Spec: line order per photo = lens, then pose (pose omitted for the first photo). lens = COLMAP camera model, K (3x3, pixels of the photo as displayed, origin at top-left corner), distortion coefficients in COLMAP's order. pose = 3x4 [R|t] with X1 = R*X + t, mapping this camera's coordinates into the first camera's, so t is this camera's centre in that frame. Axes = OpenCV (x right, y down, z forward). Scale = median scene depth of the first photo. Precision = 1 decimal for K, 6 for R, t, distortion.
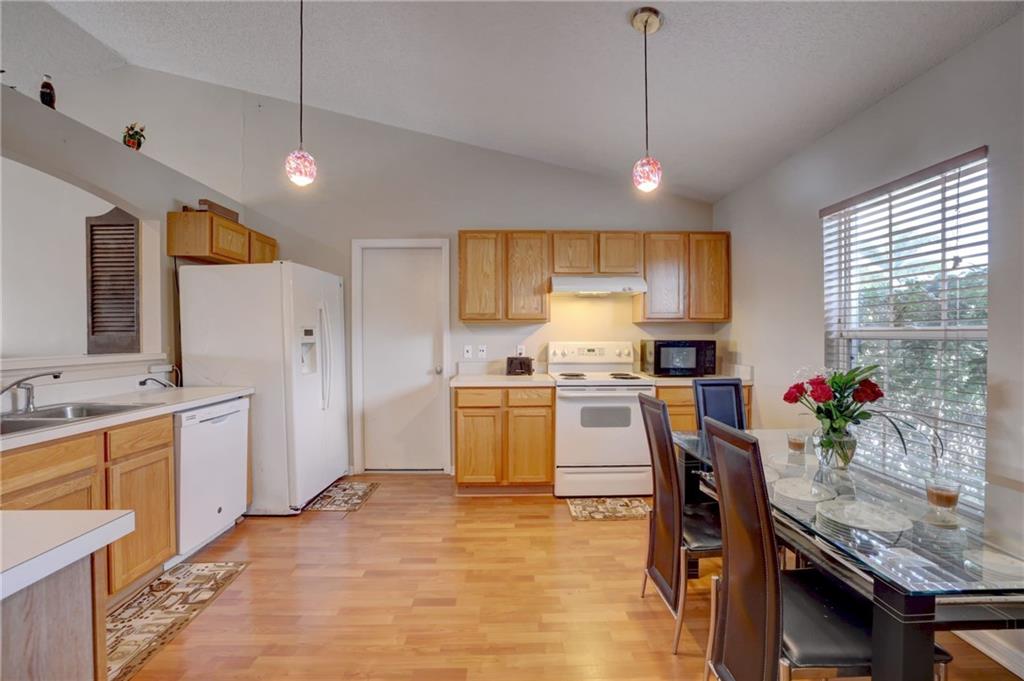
lens RADIAL K [[445.3, 0, 502.3], [0, 445.3, 339.8], [0, 0, 1]] dist [-0.021861, 0.007668]
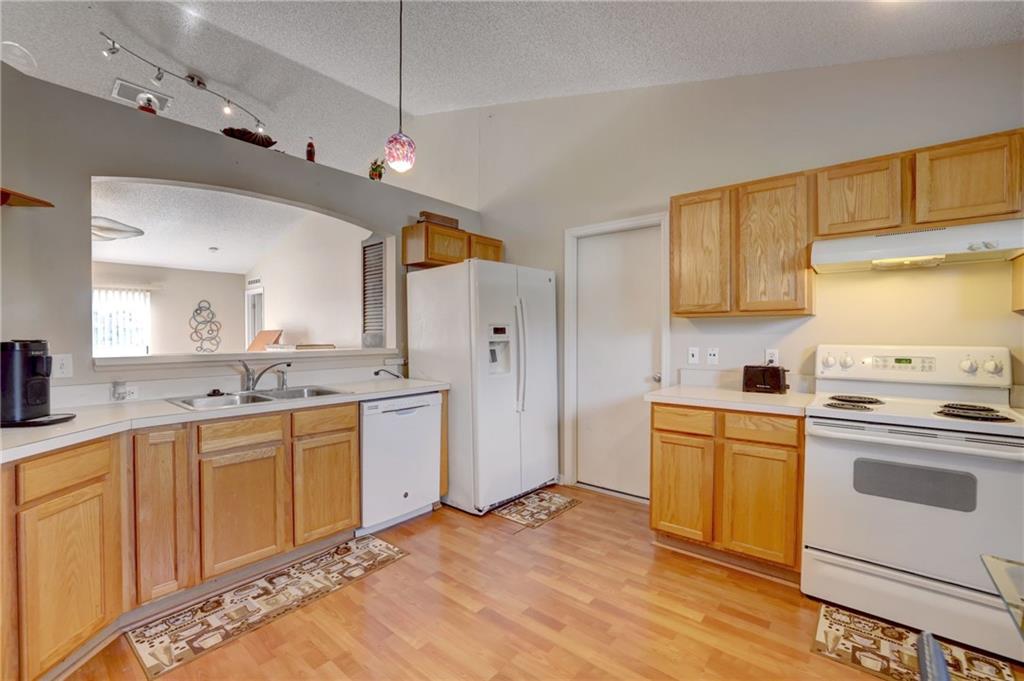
lens RADIAL K [[445.3, 0, 507.3], [0, 445.3, 336.4], [0, 0, 1]] dist [-0.021861, 0.007668]
pose [[0.762603, 0.006221, -0.646836, 0.204940], [-0.007413, 0.999972, 0.000877, -0.004928], [0.646824, 0.004126, 0.762628, 0.265409]]
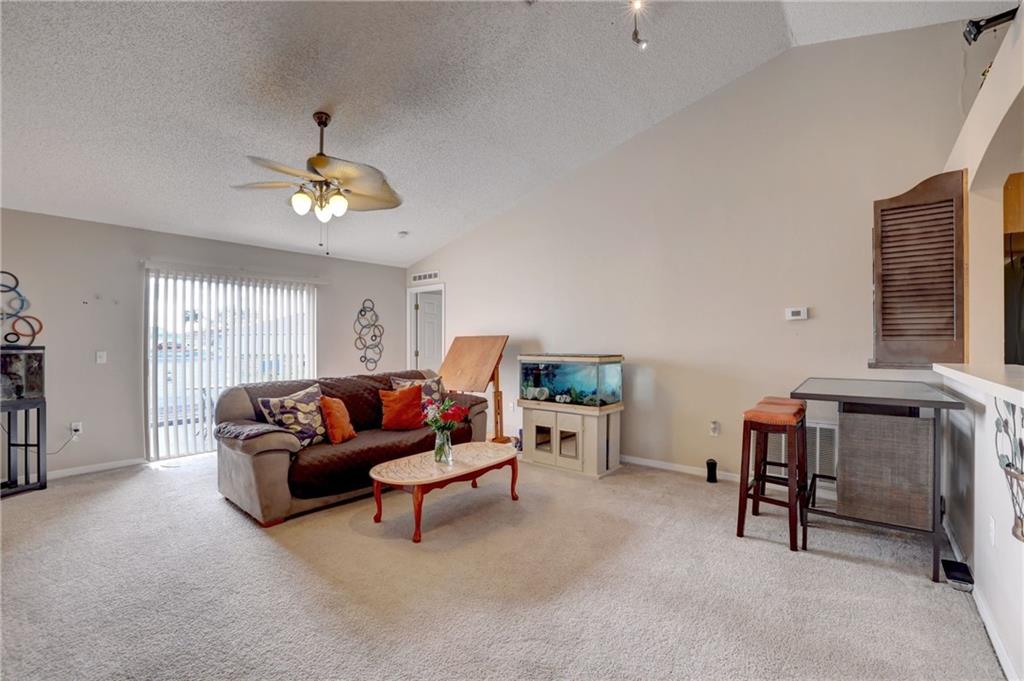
lens RADIAL K [[445.3, 0, 513.7], [0, 445.3, 342.1], [0, 0, 1]] dist [-0.021861, 0.007668]
pose [[0.775418, 0.006239, -0.631417, -0.883219], [-0.007574, 0.999971, 0.000578, -0.002148], [0.631403, 0.004335, 0.775443, -0.092095]]
